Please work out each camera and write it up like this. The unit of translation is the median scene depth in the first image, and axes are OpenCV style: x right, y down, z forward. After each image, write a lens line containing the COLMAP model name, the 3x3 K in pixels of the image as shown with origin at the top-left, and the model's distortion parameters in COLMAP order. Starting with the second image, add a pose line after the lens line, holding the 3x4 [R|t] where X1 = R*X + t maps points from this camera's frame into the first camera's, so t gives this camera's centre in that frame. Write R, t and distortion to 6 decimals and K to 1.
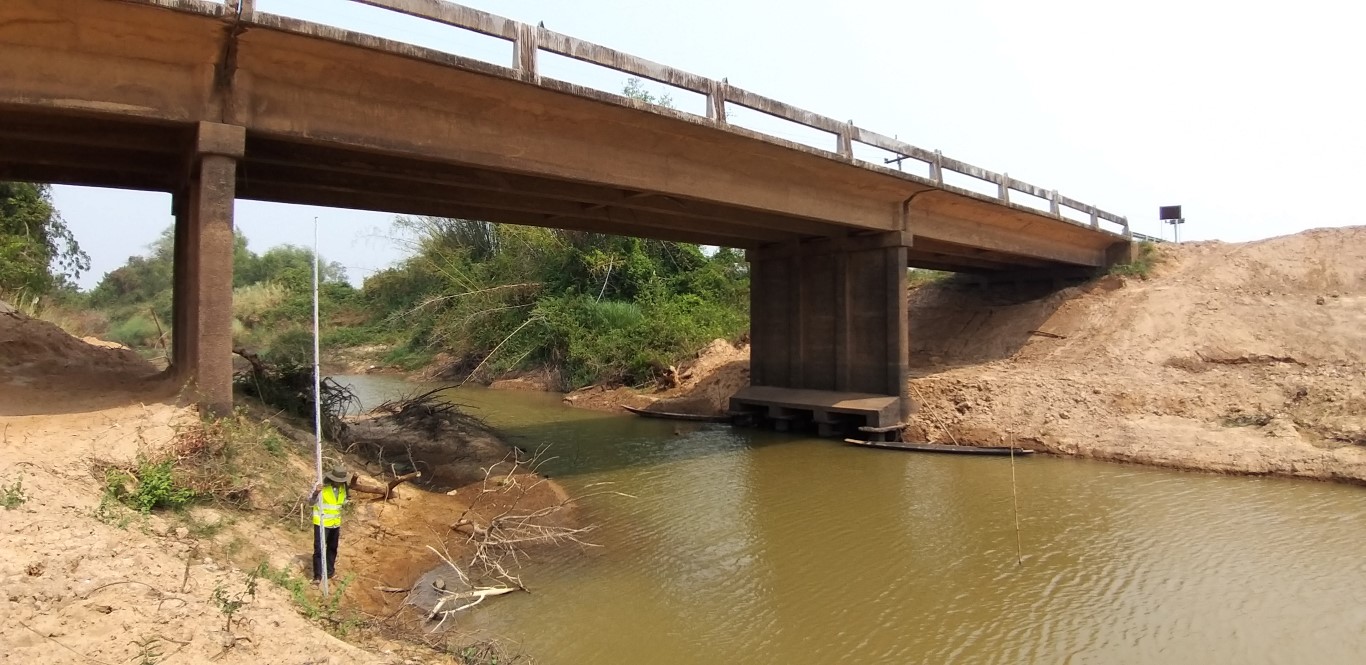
lens RADIAL K [[706.2, 0, 682.7], [0, 706.2, 311.2], [0, 0, 1]] dist [-0.042297, -0.052213]
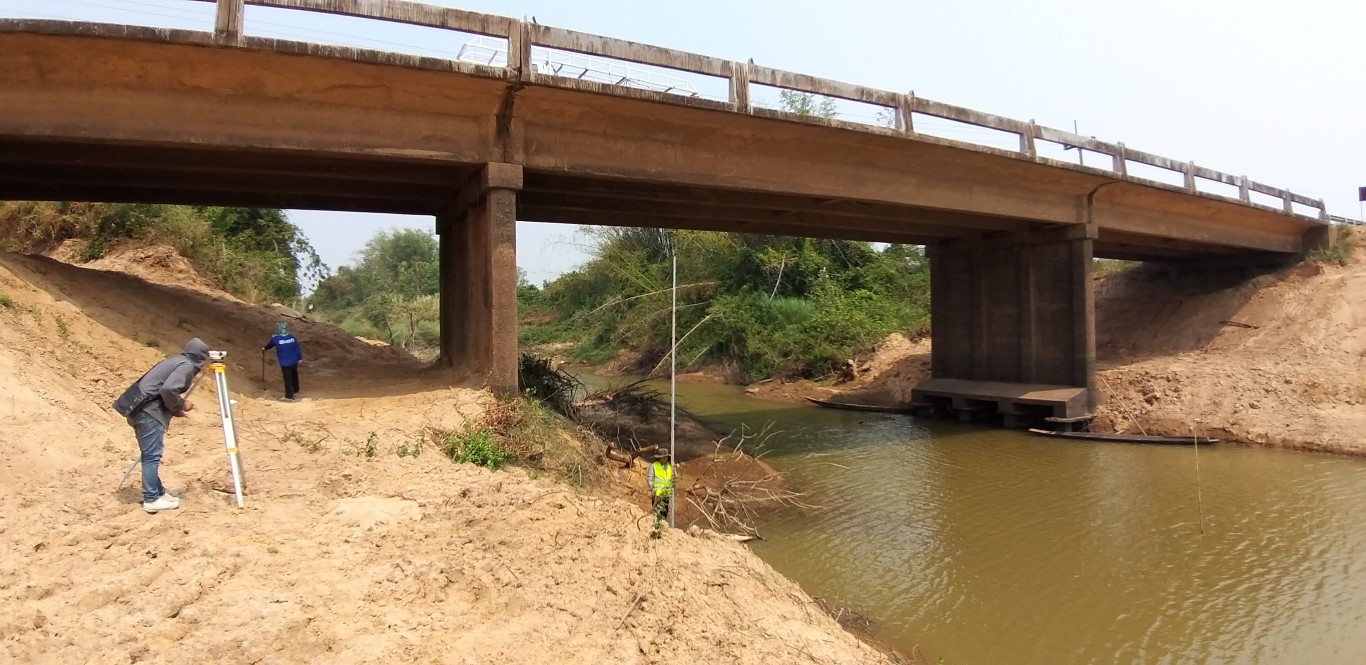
lens RADIAL K [[706.6, 0, 685.1], [0, 706.6, 313.3], [0, 0, 1]] dist [-0.078556, -0.020698]
pose [[0.975086, -0.014776, -0.221336, -0.032393], [0.016543, 0.999844, 0.006130, -0.001122], [0.221211, -0.009638, 0.975178, -0.085668]]
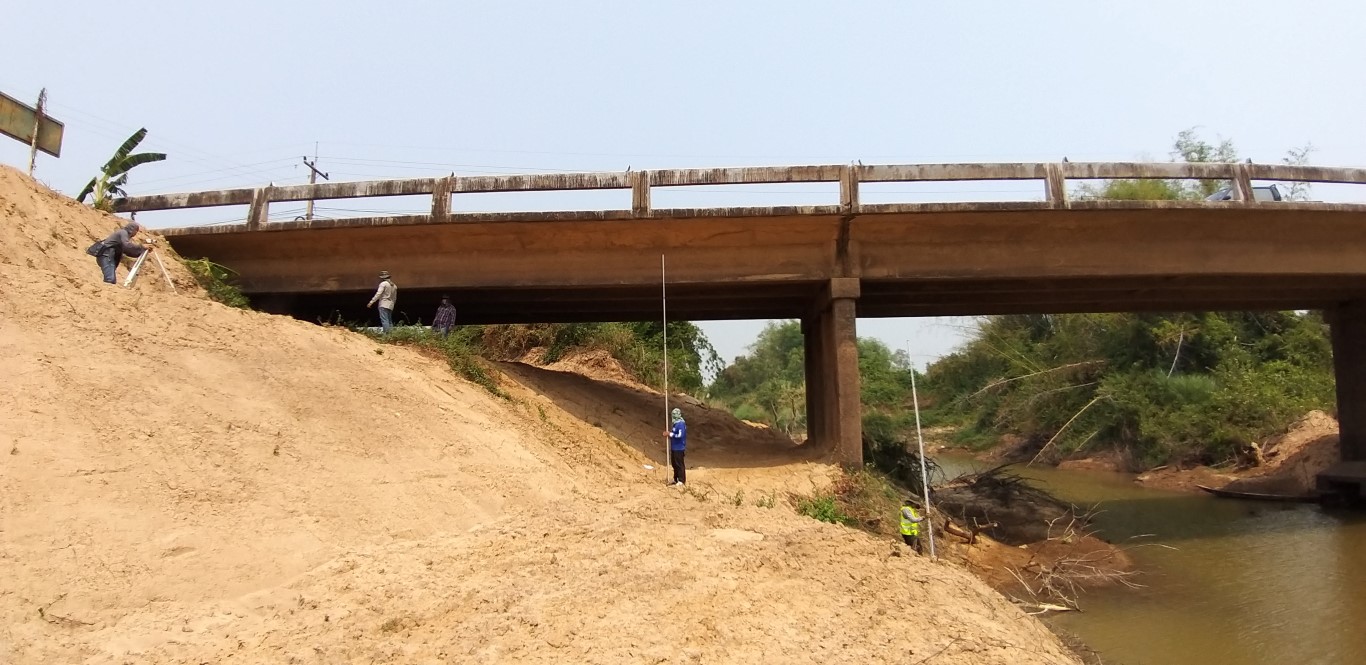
lens RADIAL K [[708.2, 0, 680.9], [0, 708.2, 309.6], [0, 0, 1]] dist [-0.109434, -0.000495]
pose [[0.719927, -0.107366, -0.685695, 0.057094], [0.024130, 0.991237, -0.129872, -0.003842], [0.693630, 0.076953, 0.716209, -0.171919]]
